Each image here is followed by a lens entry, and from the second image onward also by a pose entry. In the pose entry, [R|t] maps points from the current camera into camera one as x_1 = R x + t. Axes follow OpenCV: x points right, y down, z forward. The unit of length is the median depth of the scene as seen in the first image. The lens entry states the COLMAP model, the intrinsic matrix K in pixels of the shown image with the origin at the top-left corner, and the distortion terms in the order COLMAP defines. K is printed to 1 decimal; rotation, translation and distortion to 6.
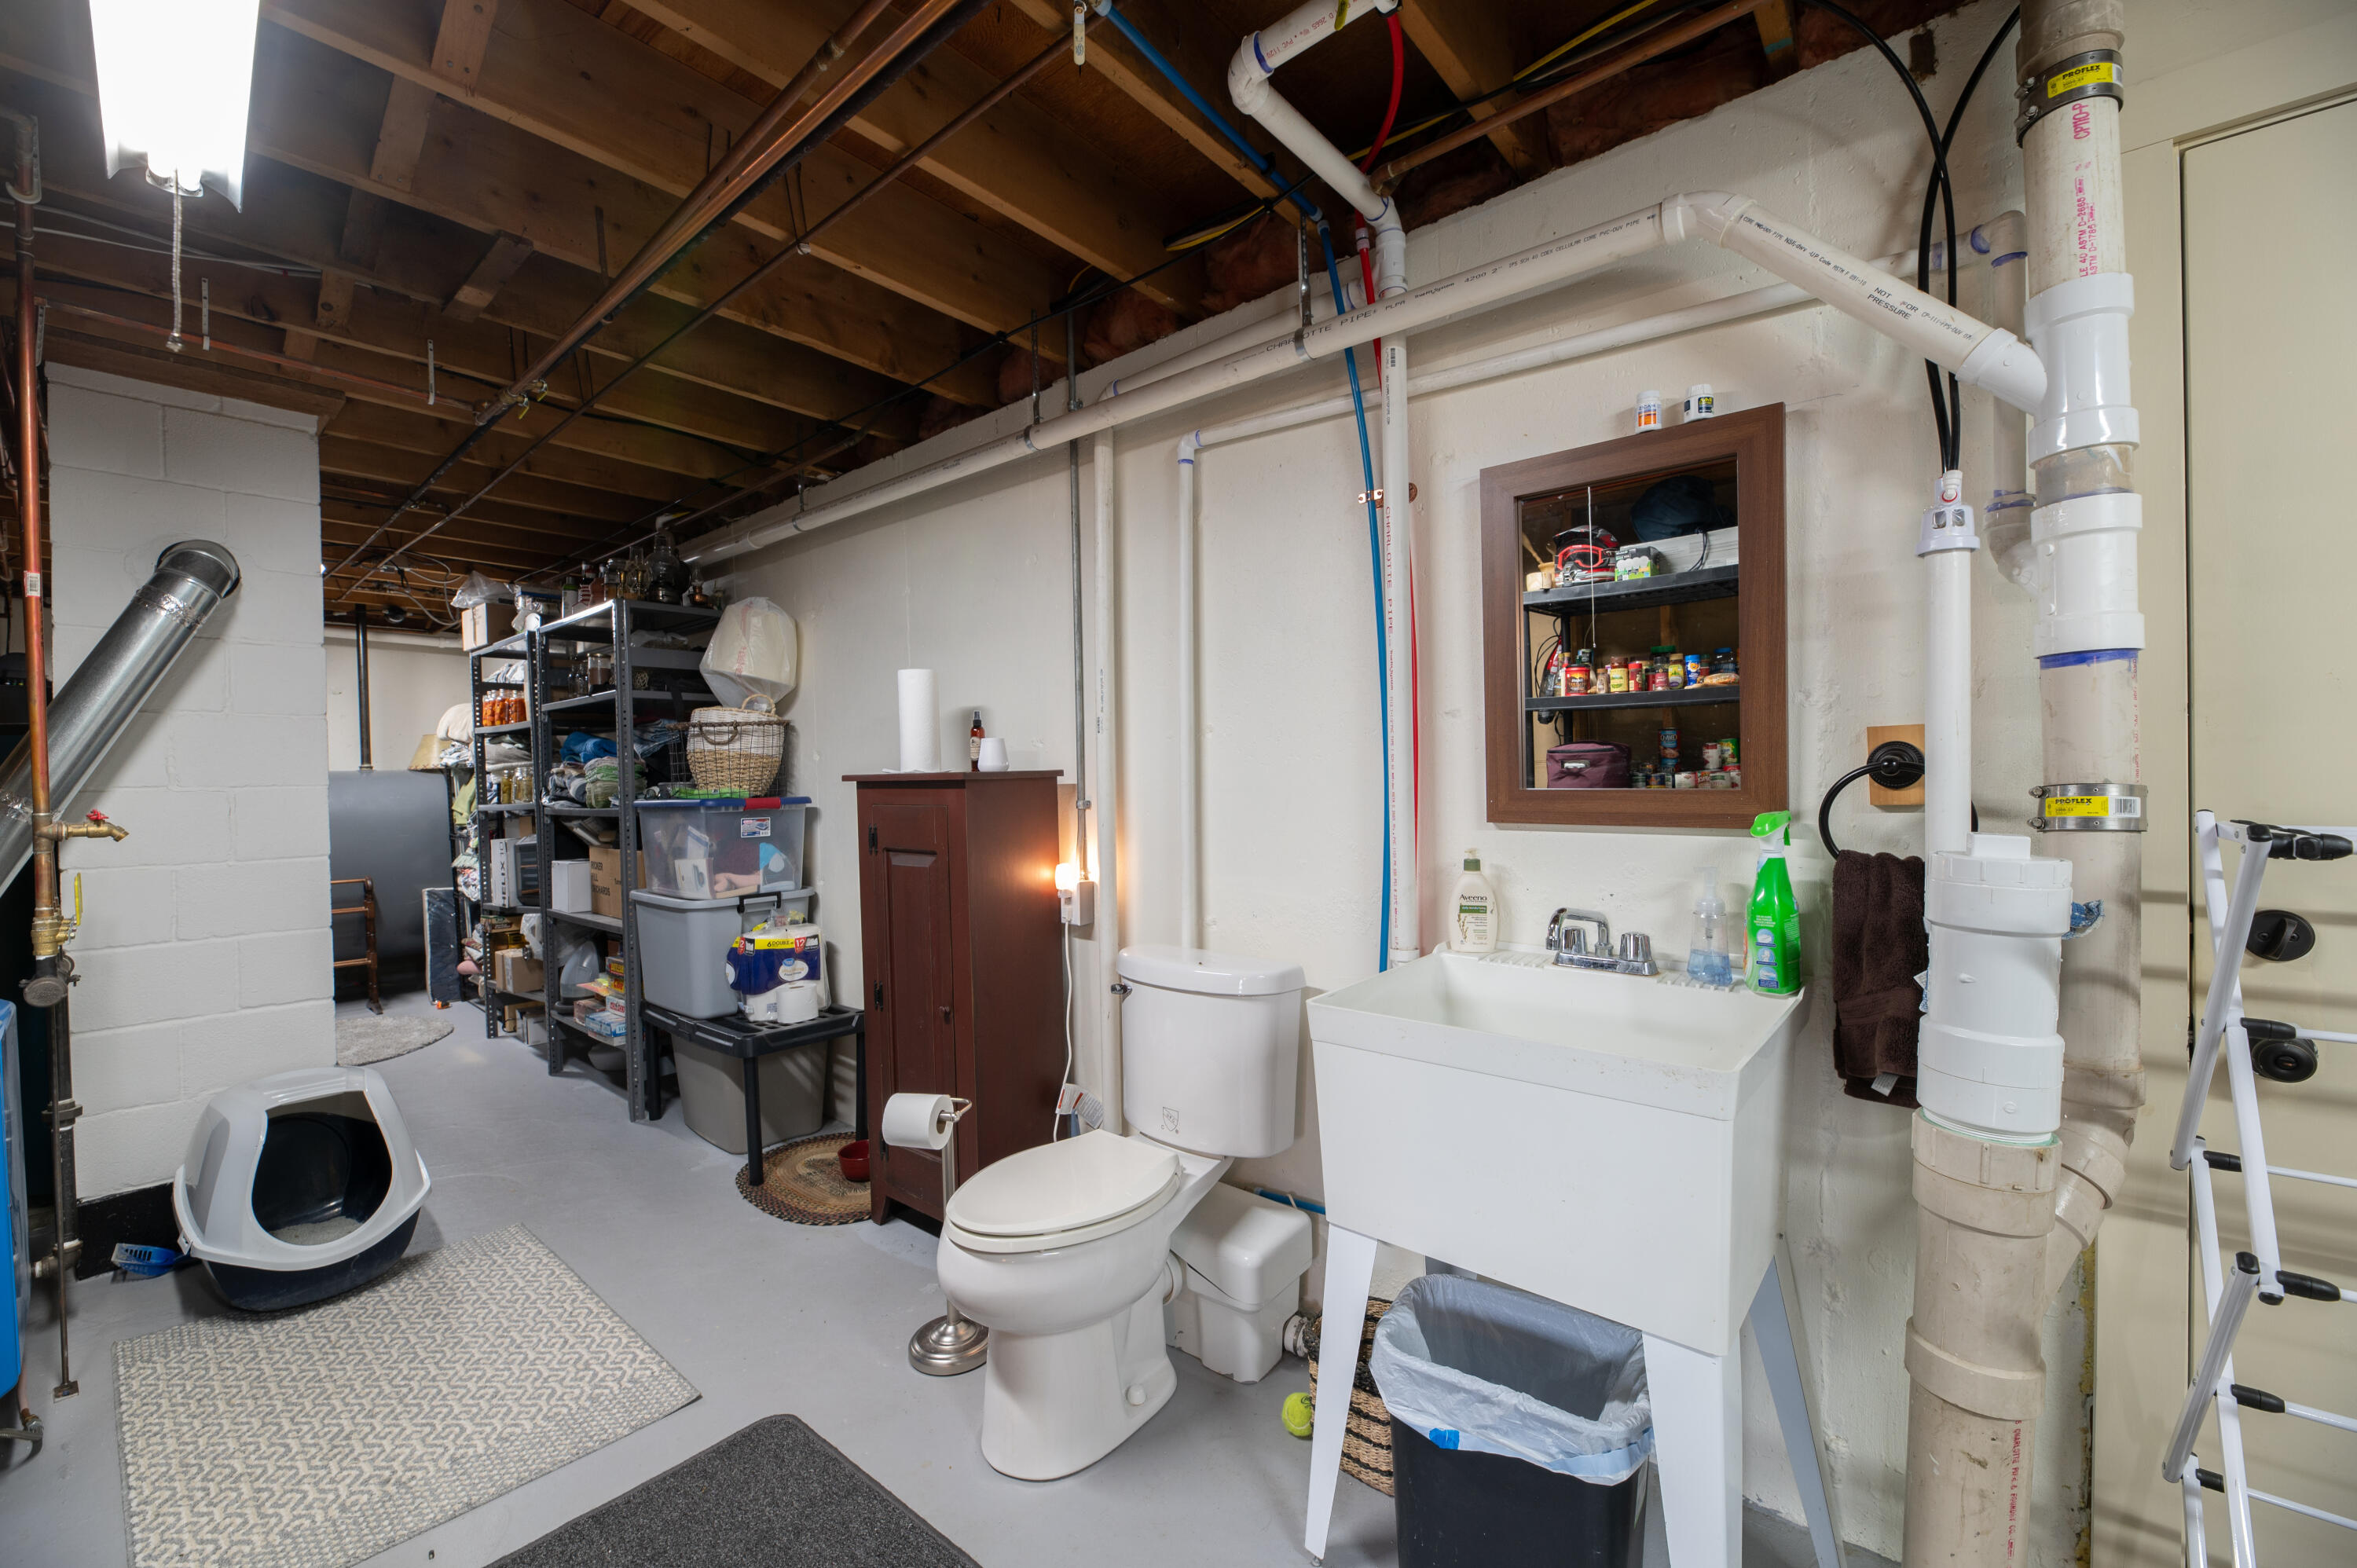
lens RADIAL K [[975.1, 0, 1178.3], [0, 975.1, 780.2], [0, 0, 1]] dist [-0.000263, -0.000013]
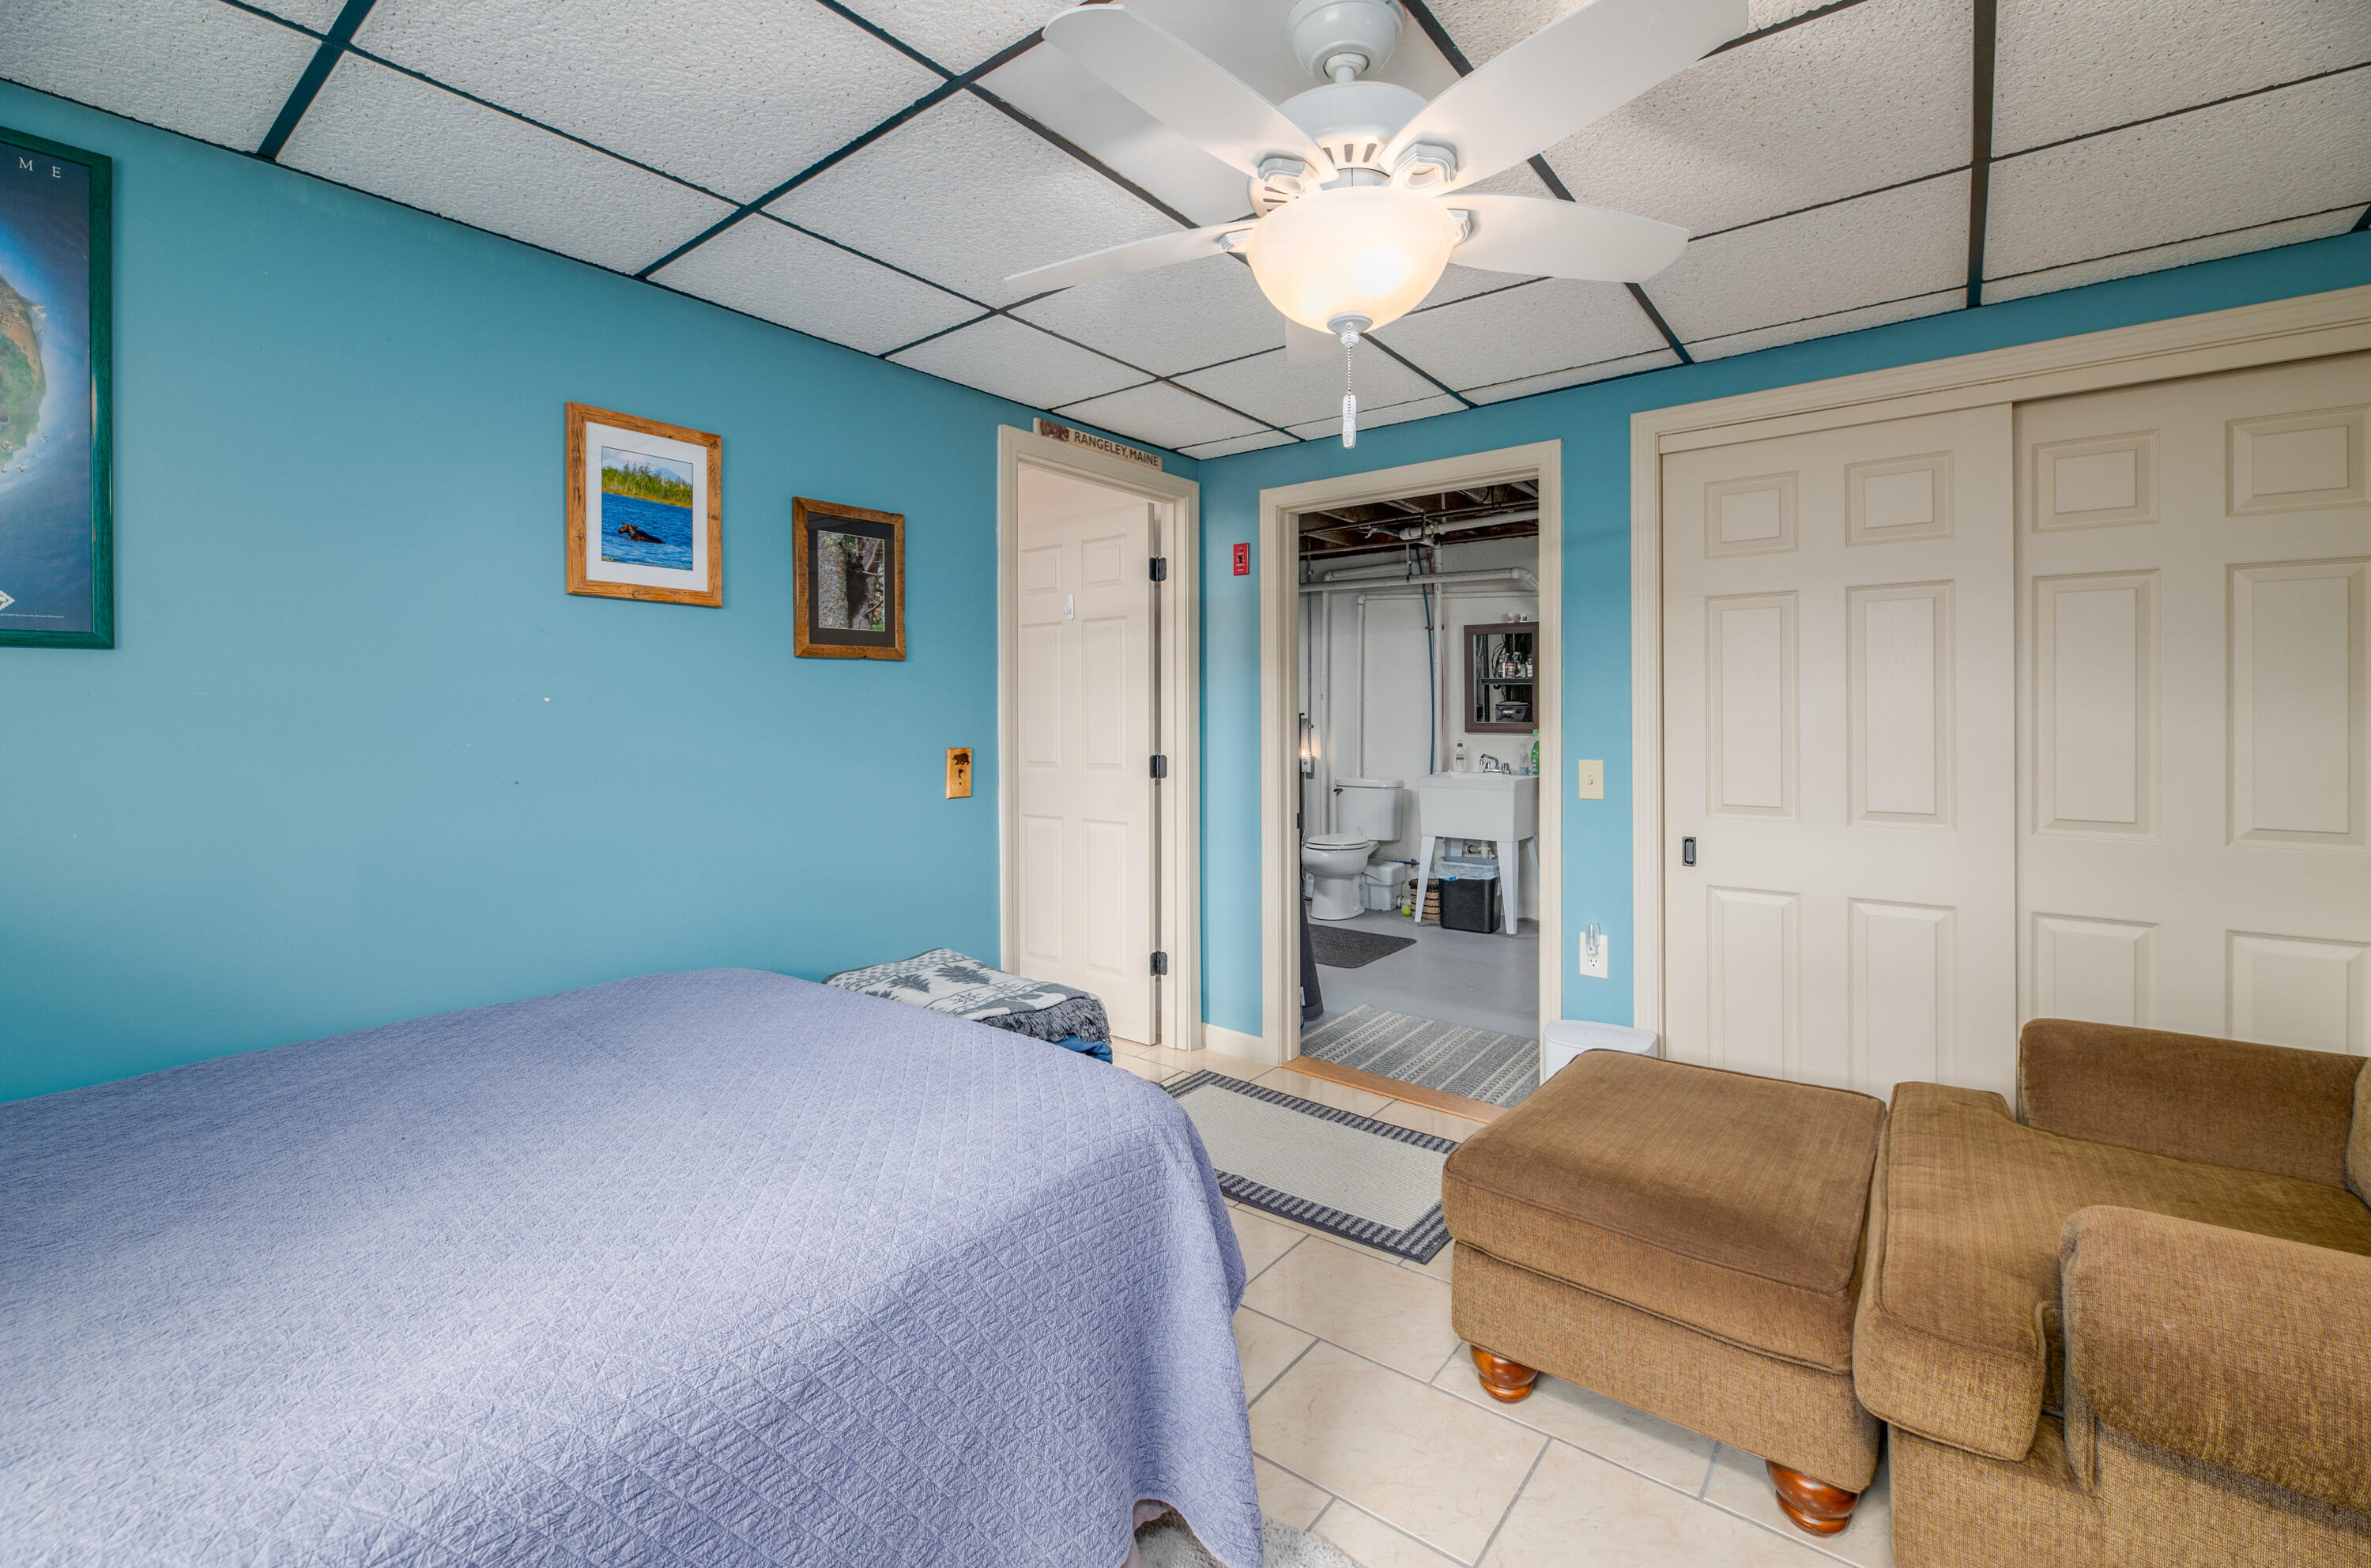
lens RADIAL K [[980.9, 0, 1184.9], [0, 980.9, 727.2], [0, 0, 1]] dist [-0.000263, -0.000013]
pose [[0.999641, 0.009432, 0.025066, -0.652535], [-0.009688, 0.999902, 0.010125, 0.003209], [-0.024968, -0.010364, 0.999635, -2.100267]]
